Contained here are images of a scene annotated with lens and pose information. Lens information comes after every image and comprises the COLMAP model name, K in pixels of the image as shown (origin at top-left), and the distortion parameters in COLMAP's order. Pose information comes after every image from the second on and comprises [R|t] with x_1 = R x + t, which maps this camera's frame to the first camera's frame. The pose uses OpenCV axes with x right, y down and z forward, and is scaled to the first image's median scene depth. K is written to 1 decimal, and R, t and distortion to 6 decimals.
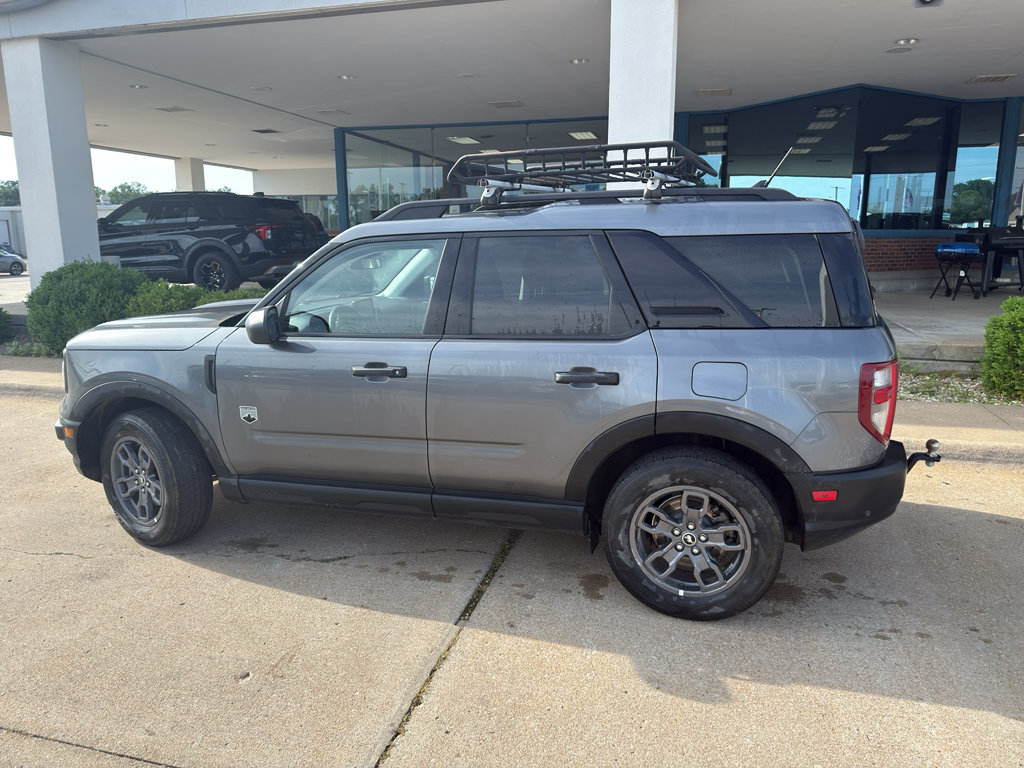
lens RADIAL K [[786.2, 0, 511.8], [0, 786.2, 386.1], [0, 0, 1]] dist [0.033308, -0.031070]
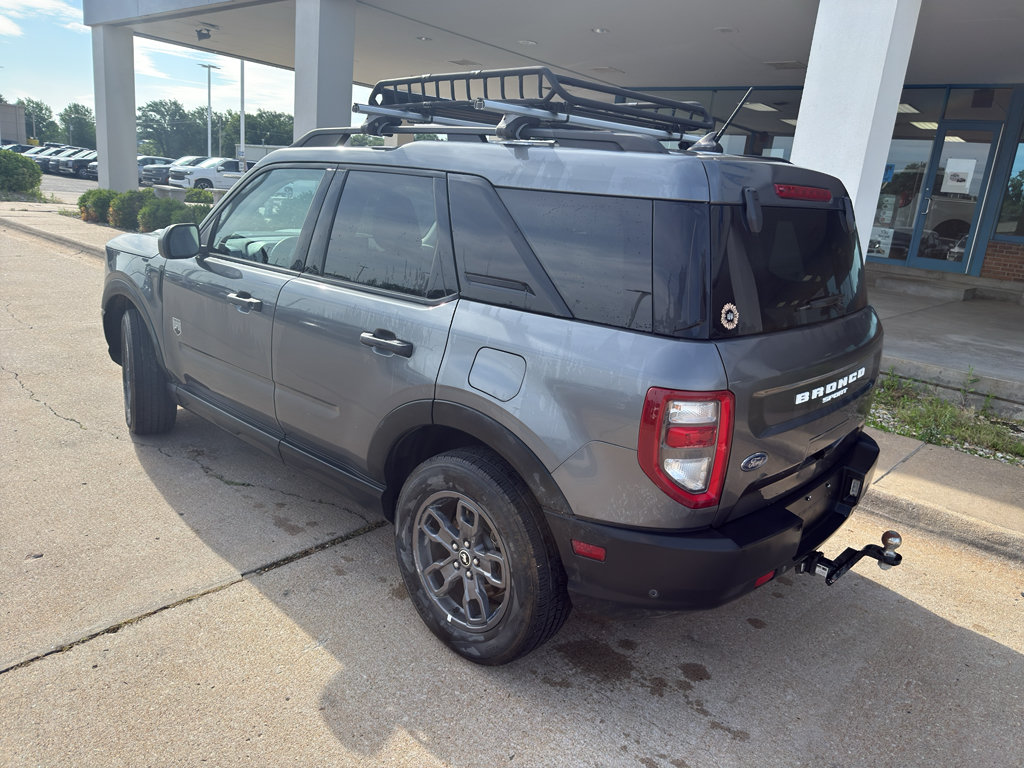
lens RADIAL K [[786.2, 0, 513.0], [0, 786.2, 378.0], [0, 0, 1]] dist [0.033308, -0.031070]
pose [[0.886197, 0.195568, -0.420010, 0.575341], [-0.185544, 0.980480, 0.065051, -0.053531], [0.424533, 0.020282, 0.905185, 0.270652]]
